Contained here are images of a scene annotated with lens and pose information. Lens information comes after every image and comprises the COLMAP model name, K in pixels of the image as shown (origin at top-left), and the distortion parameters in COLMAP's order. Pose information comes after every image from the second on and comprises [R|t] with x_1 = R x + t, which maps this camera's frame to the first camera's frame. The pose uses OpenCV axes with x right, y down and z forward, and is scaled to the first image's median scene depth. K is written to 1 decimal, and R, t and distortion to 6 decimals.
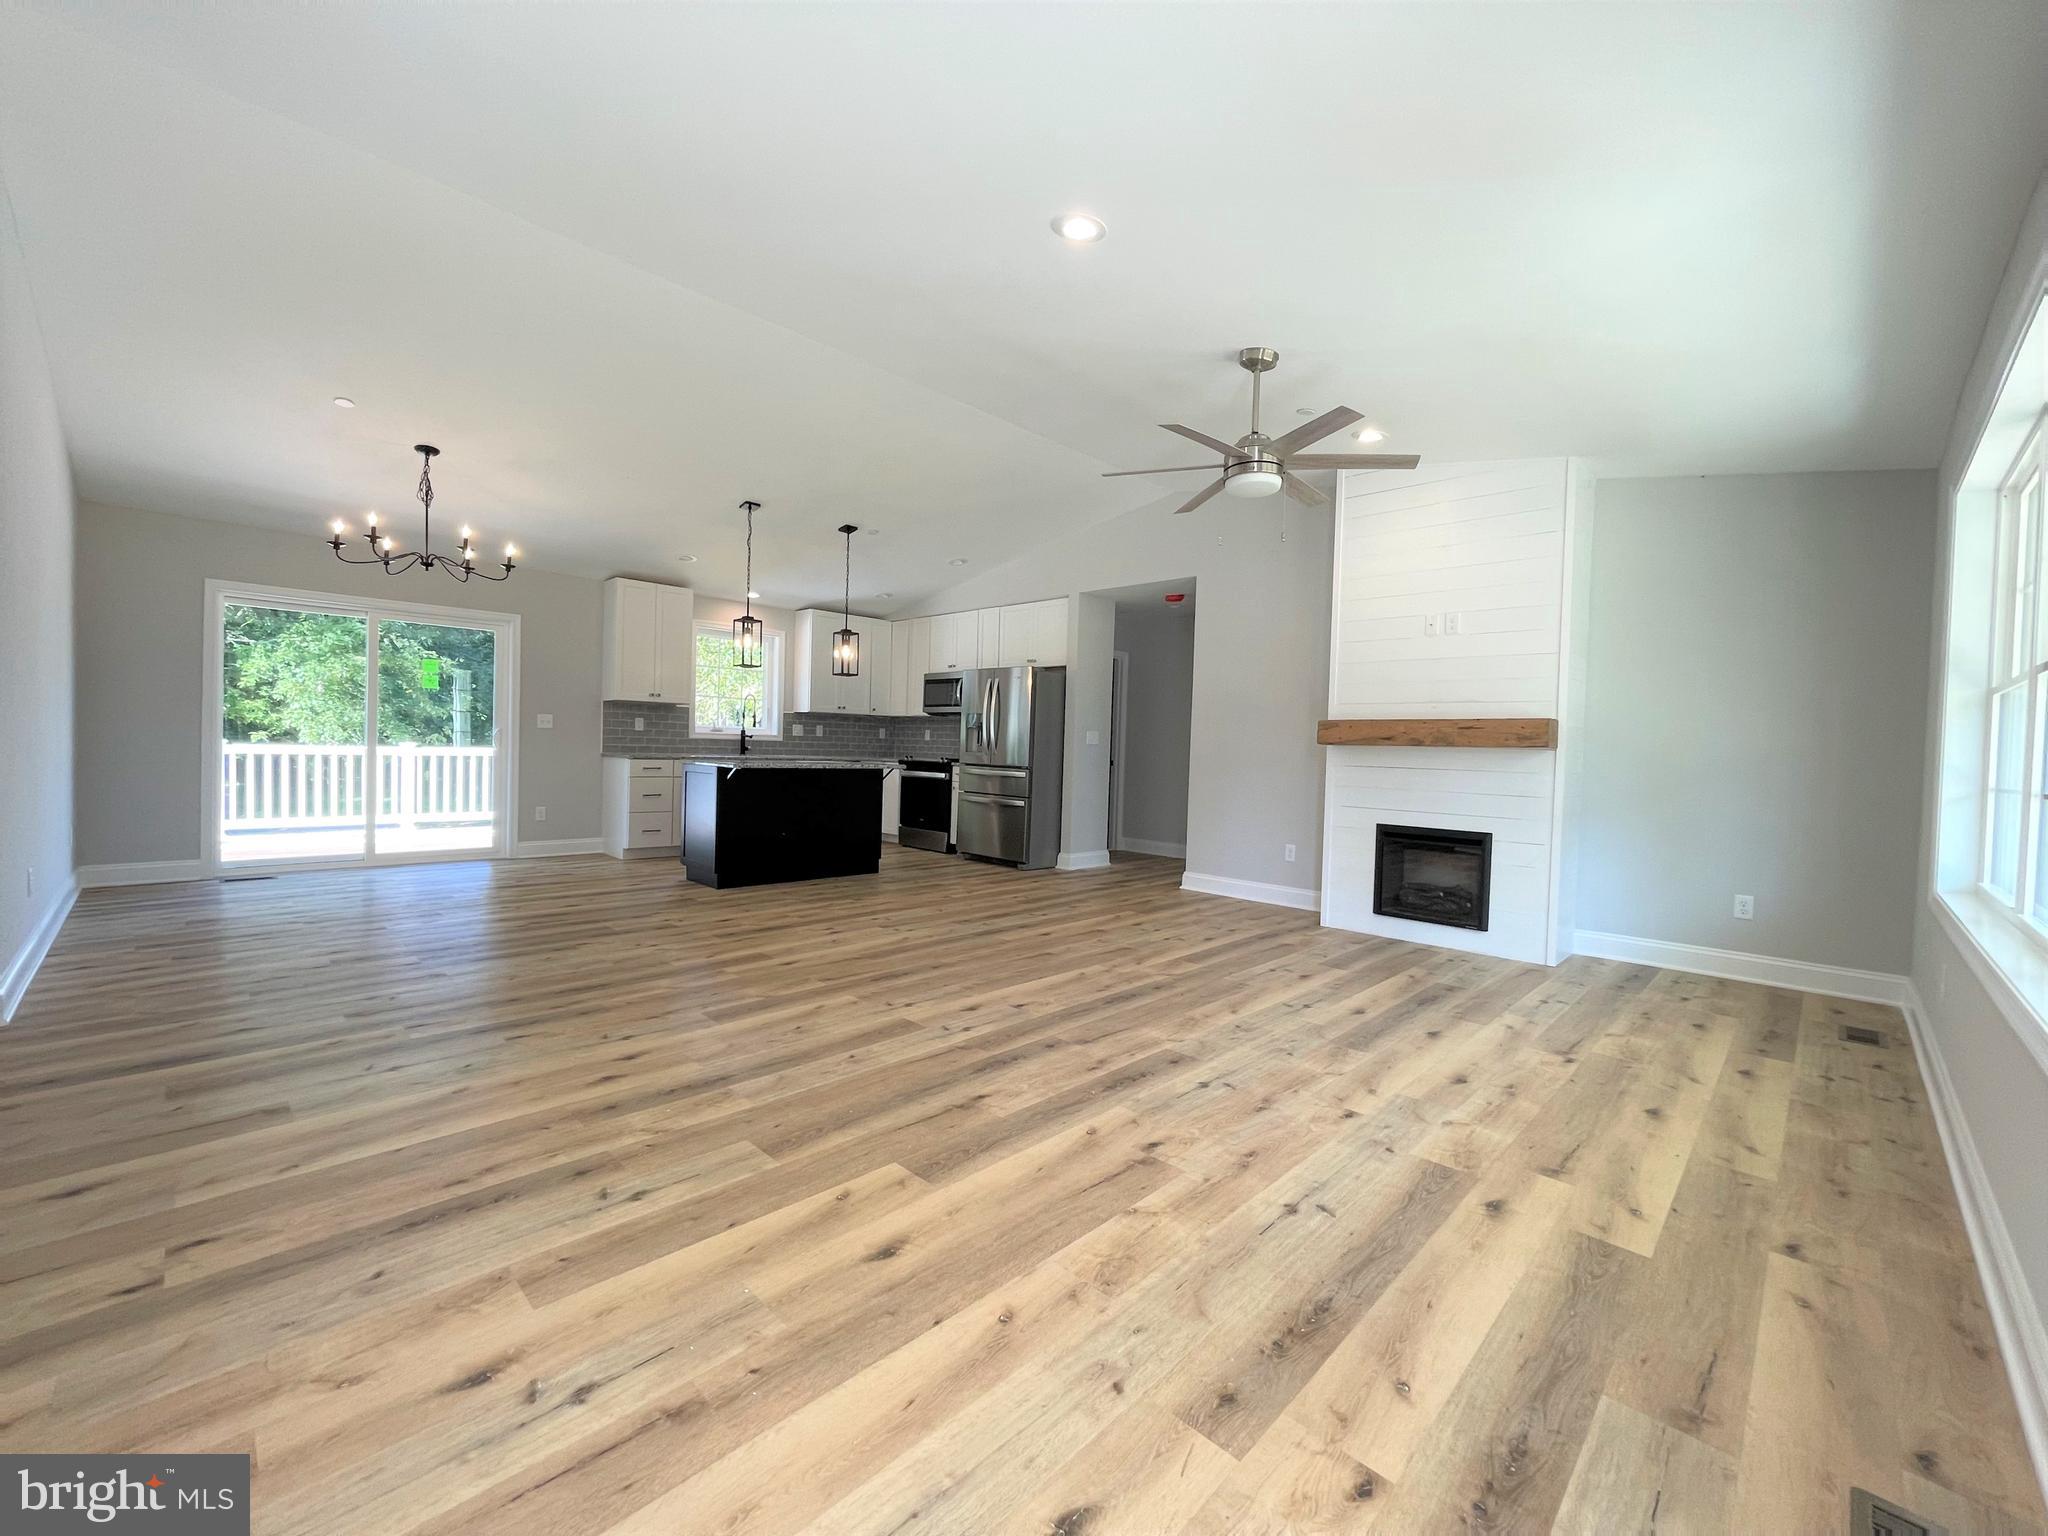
lens RADIAL K [[828.5, 0, 1014.4], [0, 828.5, 764.1], [0, 0, 1]] dist [-0.001459, 0.000726]
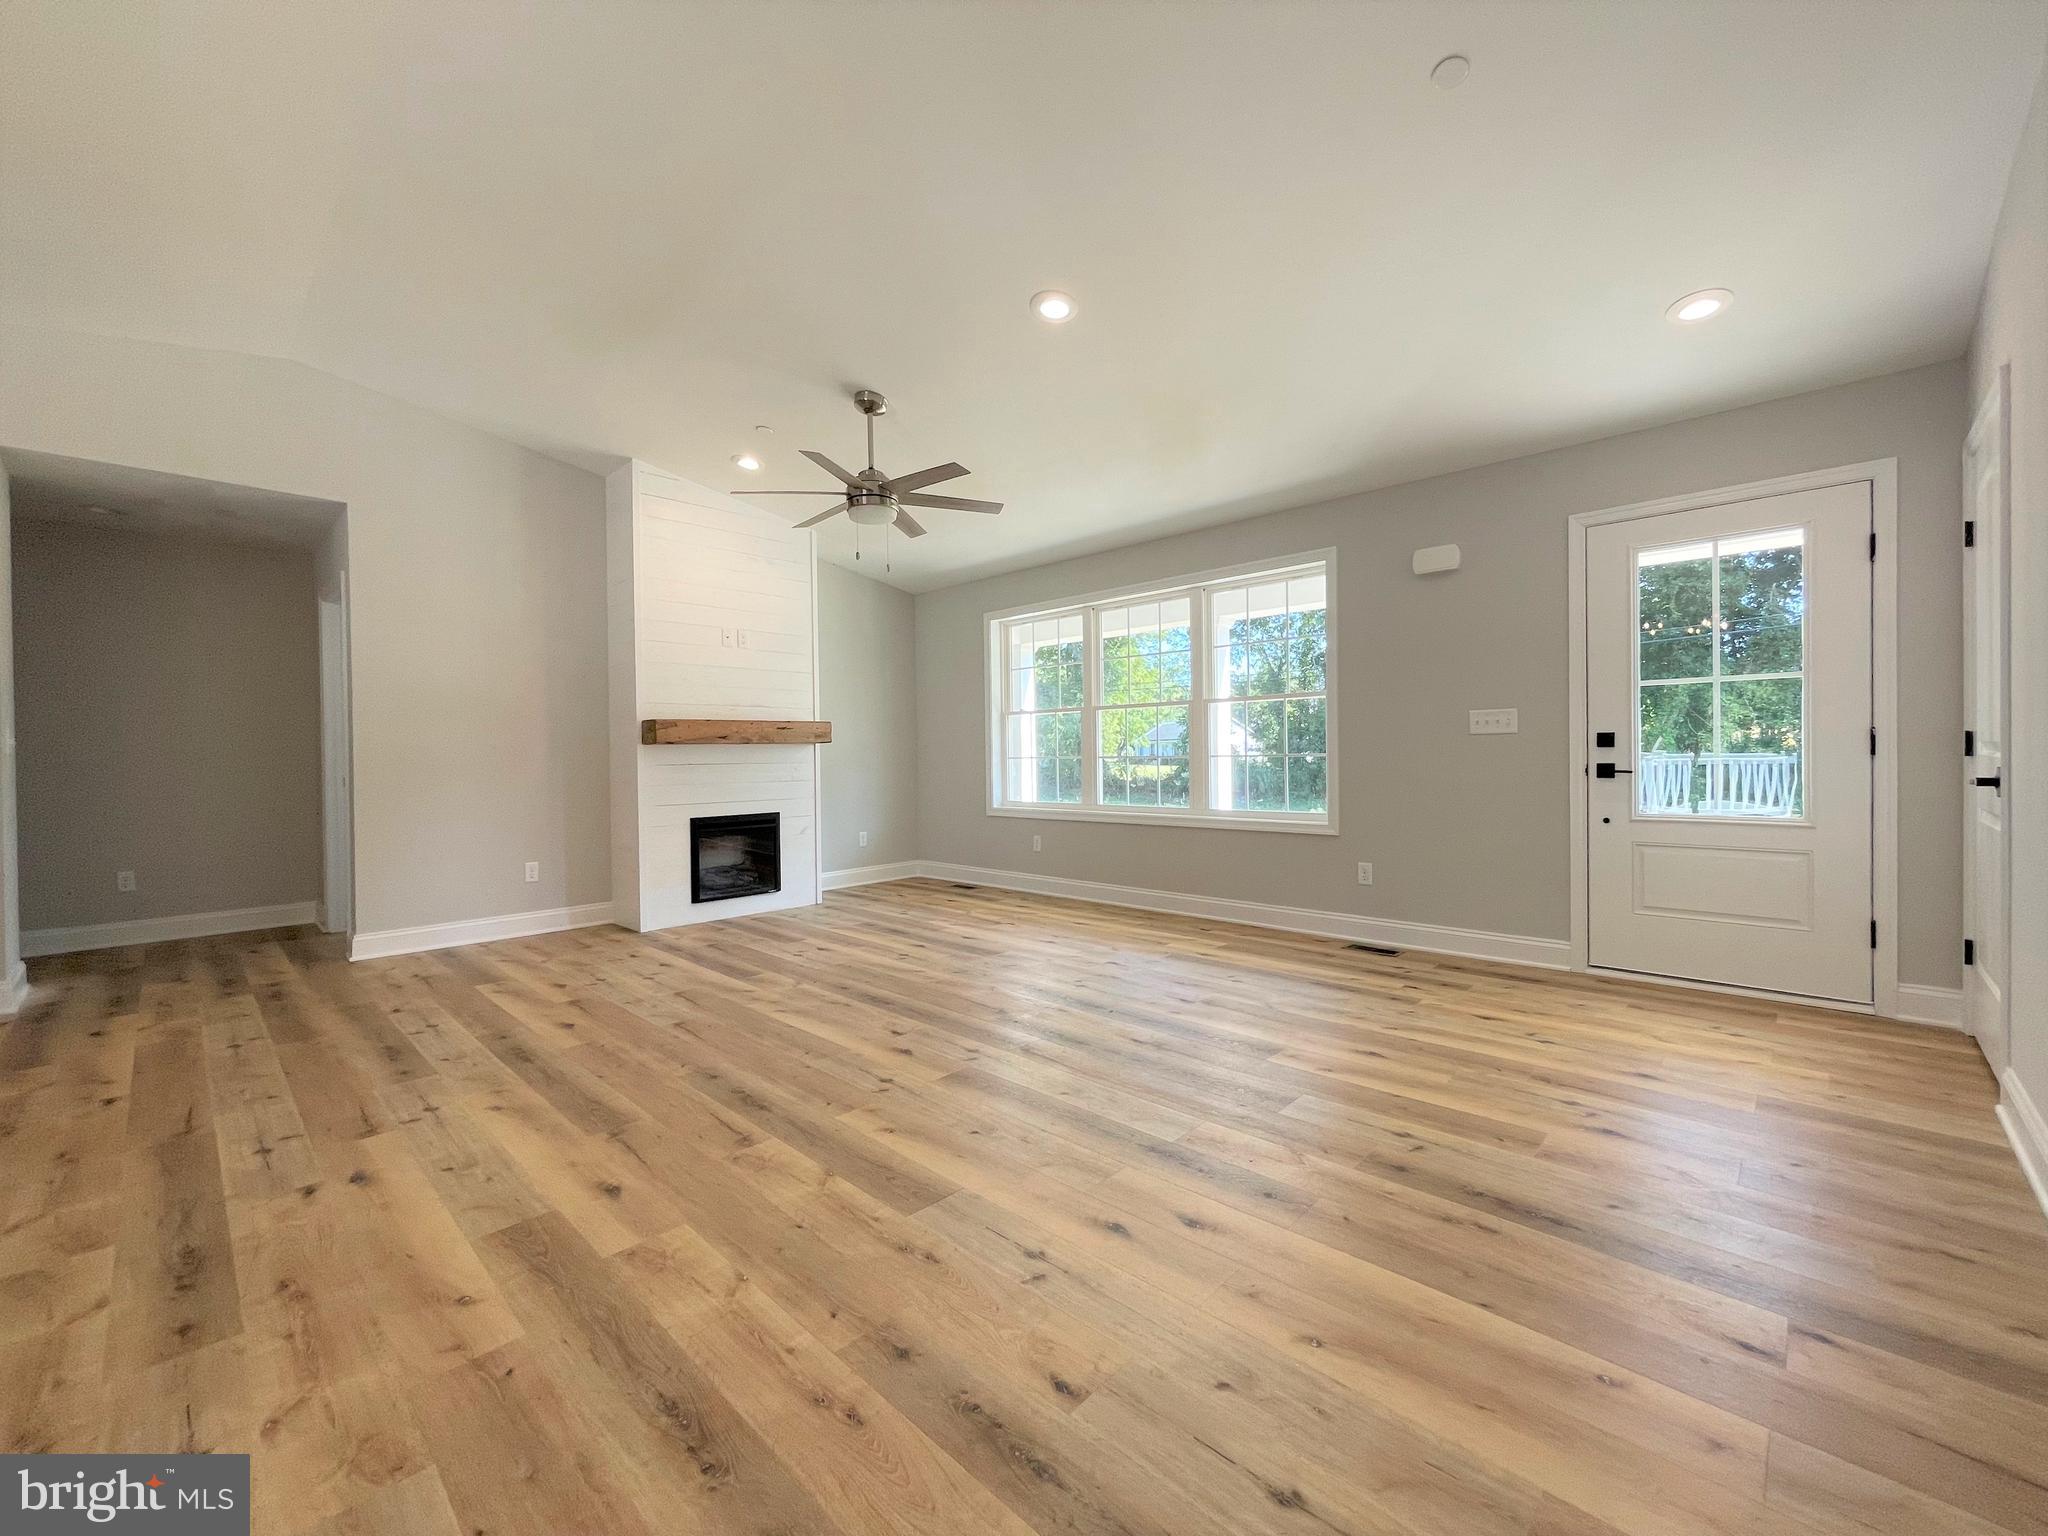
lens RADIAL K [[828.5, 0, 1014.4], [0, 828.5, 764.1], [0, 0, 1]] dist [-0.001459, 0.000726]
pose [[-0.009541, -0.041429, 0.999096, -0.636300], [0.035403, 0.998501, 0.041742, -0.027377], [-0.999328, 0.035770, -0.008060, 0.613857]]
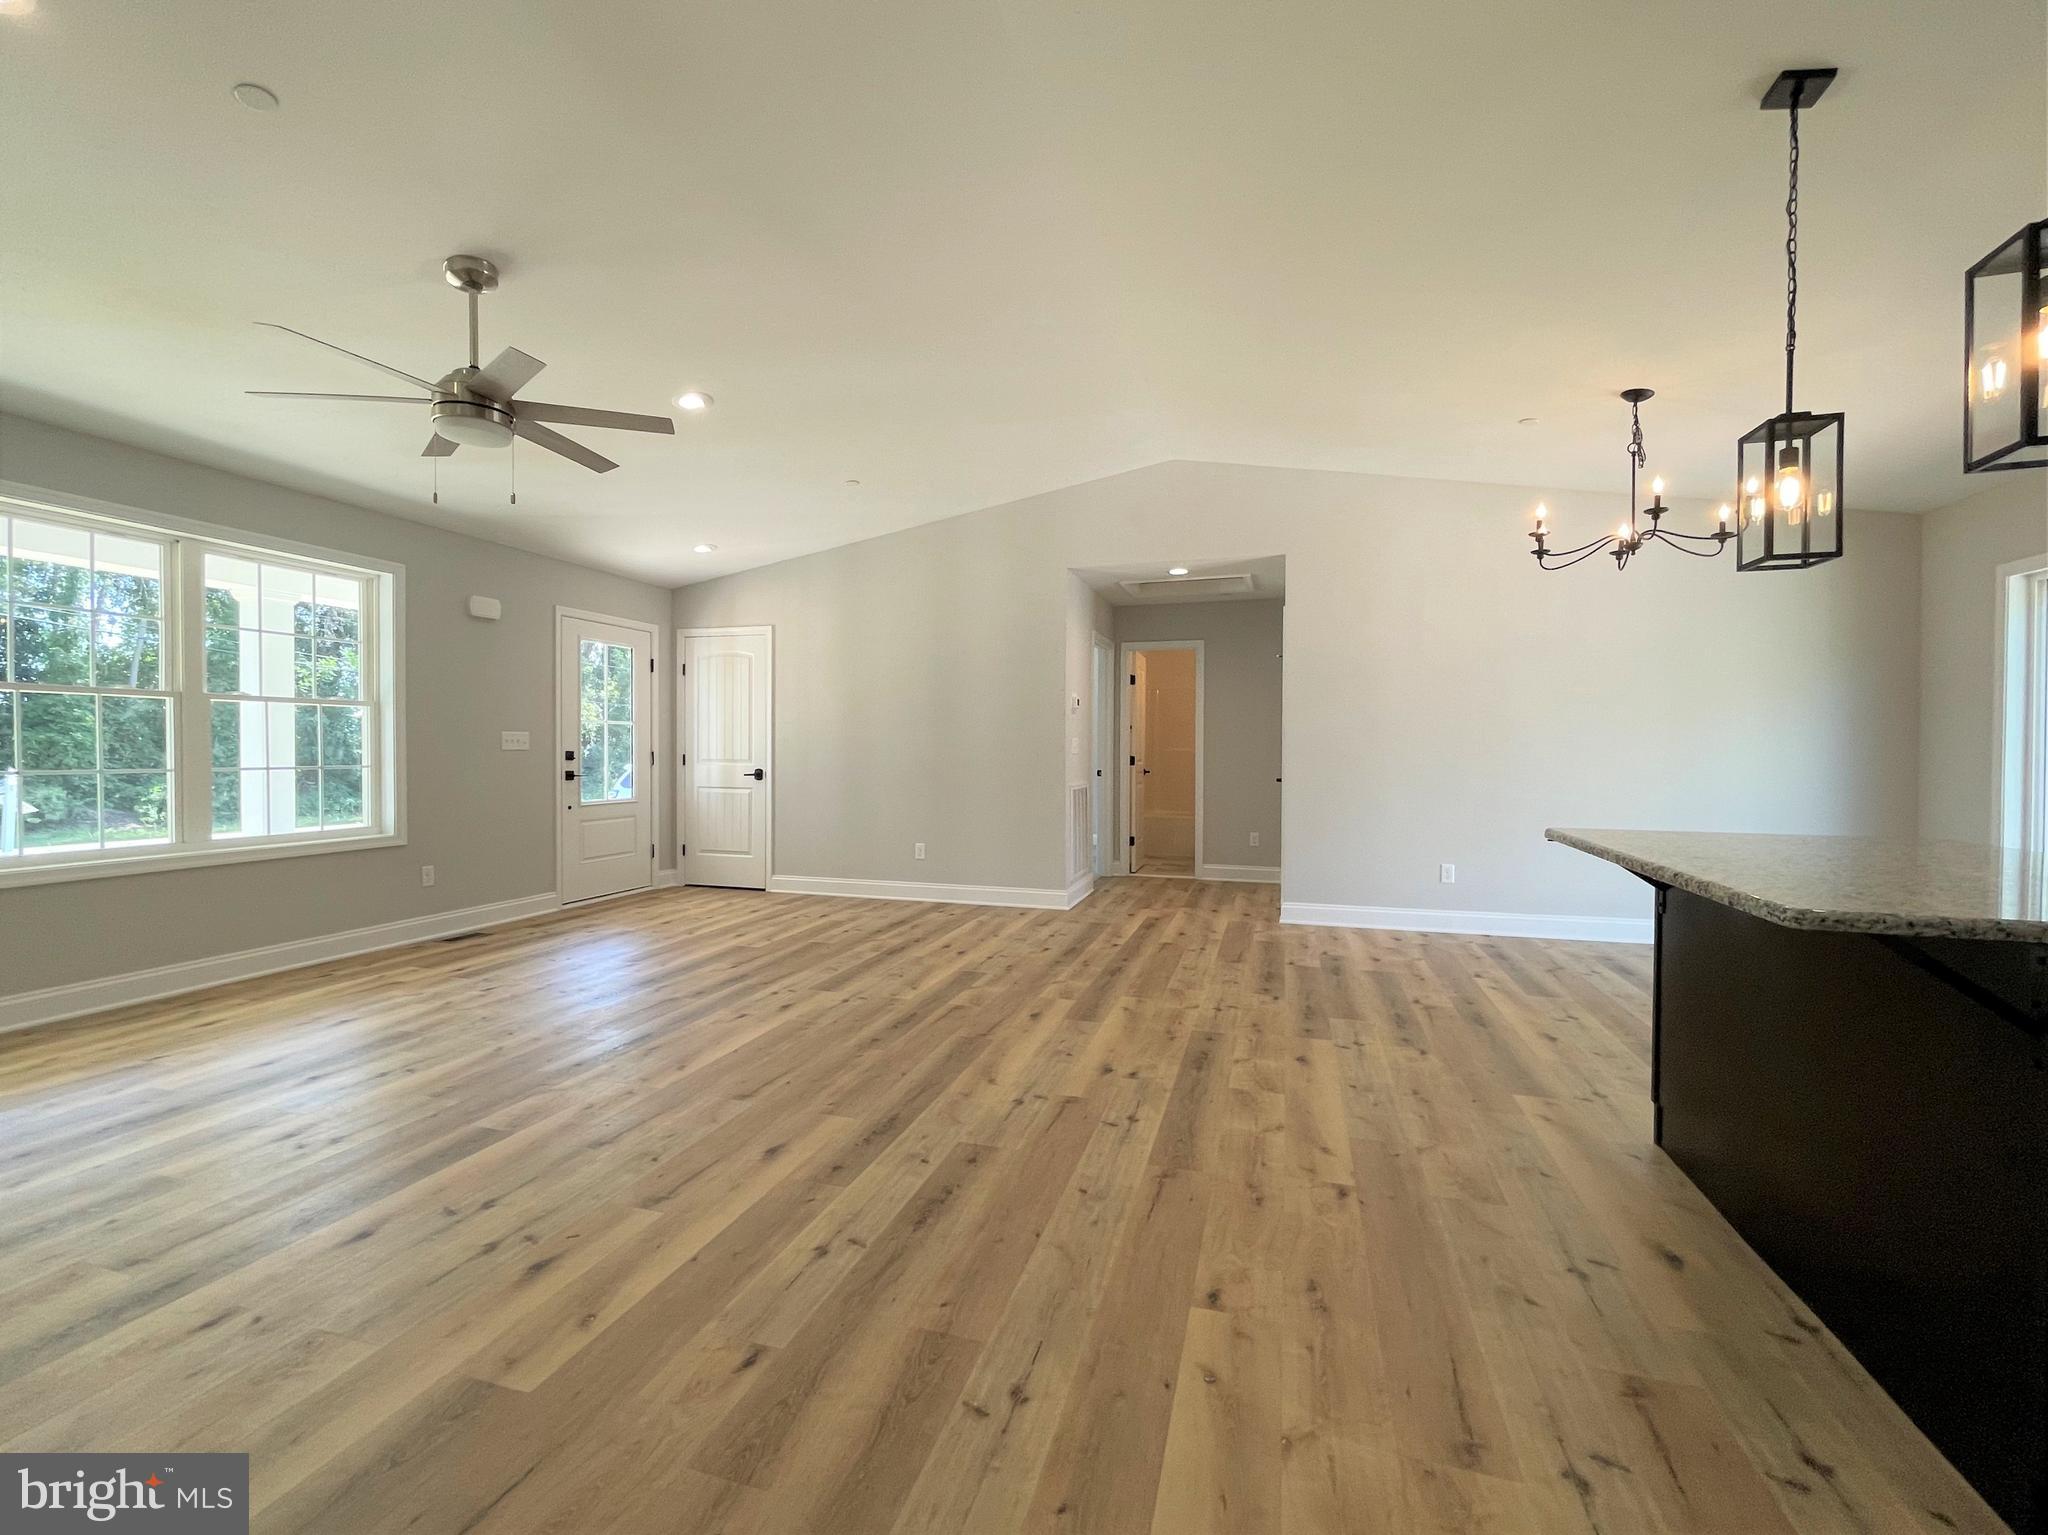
lens RADIAL K [[877.2, 0, 1016.0], [0, 877.2, 767.7], [0, 0, 1]] dist [-0.001087, 0.000349]
pose [[-0.884701, -0.023453, -0.465569, 0.154749], [-0.040184, 0.998853, 0.026044, -0.039786], [0.464425, 0.041750, -0.884628, 1.488873]]
